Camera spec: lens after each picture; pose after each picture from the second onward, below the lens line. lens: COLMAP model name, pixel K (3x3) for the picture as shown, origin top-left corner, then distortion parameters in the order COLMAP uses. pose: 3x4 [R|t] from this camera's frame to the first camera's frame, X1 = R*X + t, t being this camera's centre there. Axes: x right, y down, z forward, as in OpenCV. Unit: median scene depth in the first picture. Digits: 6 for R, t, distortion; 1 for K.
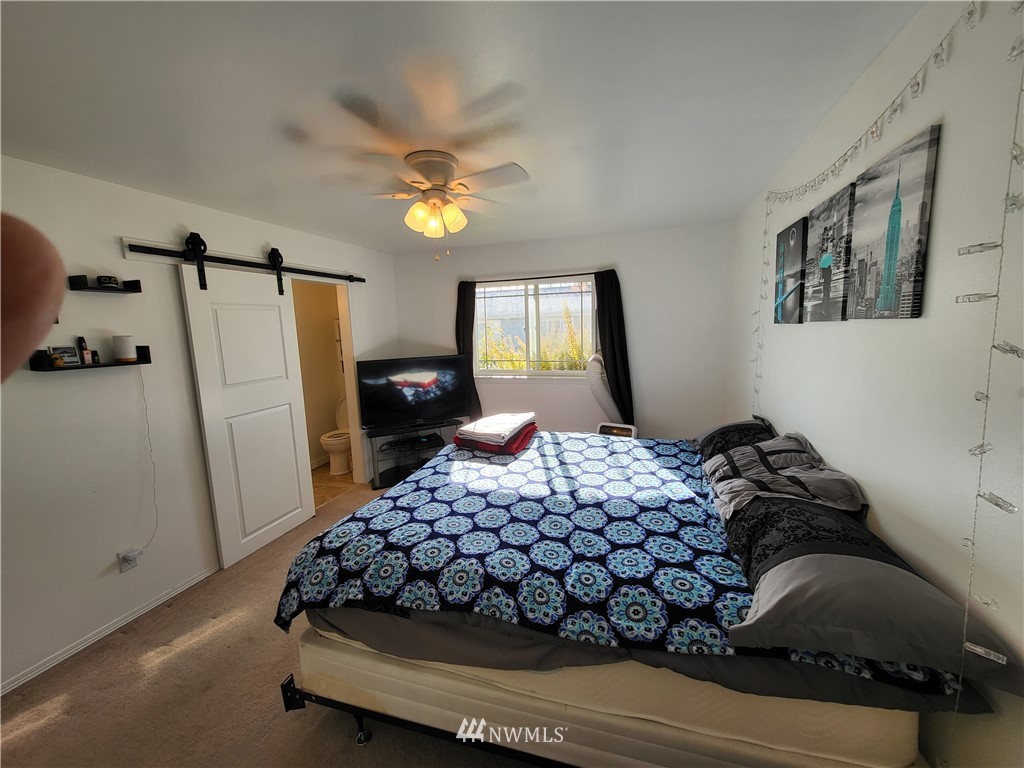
lens RADIAL K [[429.1, 0, 511.5], [0, 429.1, 382.0], [0, 0, 1]] dist [0.004084, -0.002824]
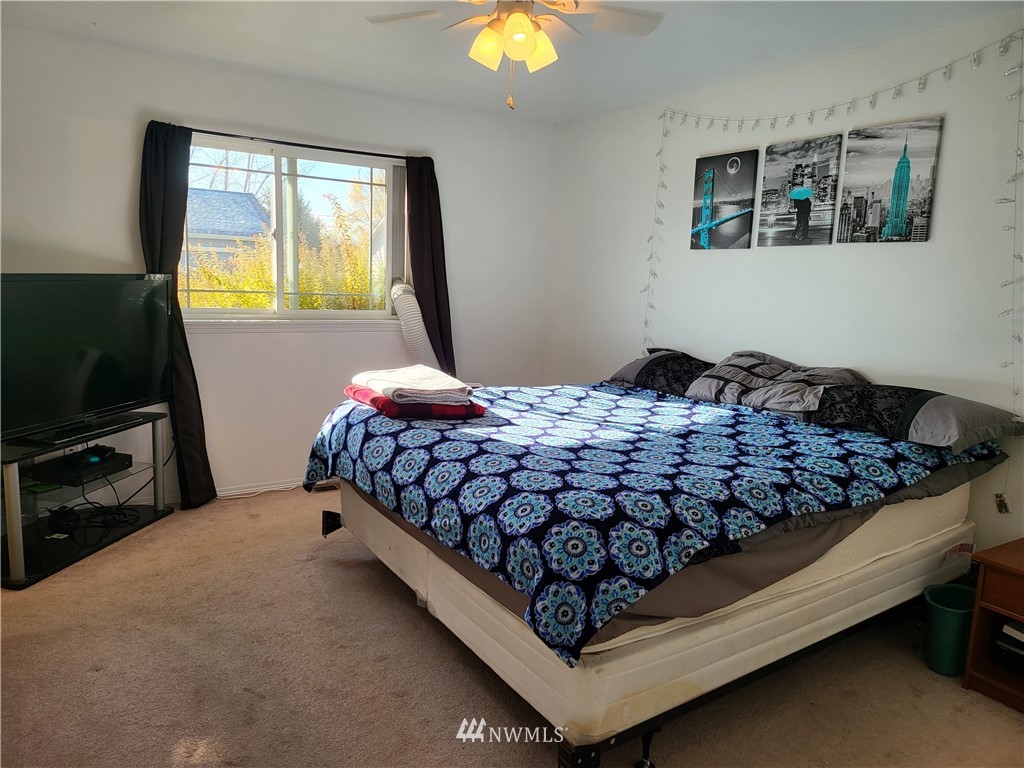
lens RADIAL K [[776.7, 0, 513.6], [0, 776.7, 390.5], [0, 0, 1]] dist [0.015725, -0.002314]
pose [[0.586138, -0.061409, 0.807880, -1.504805], [0.051902, 0.997921, 0.038199, 0.135088], [-0.808547, 0.019541, 0.588107, 0.400564]]
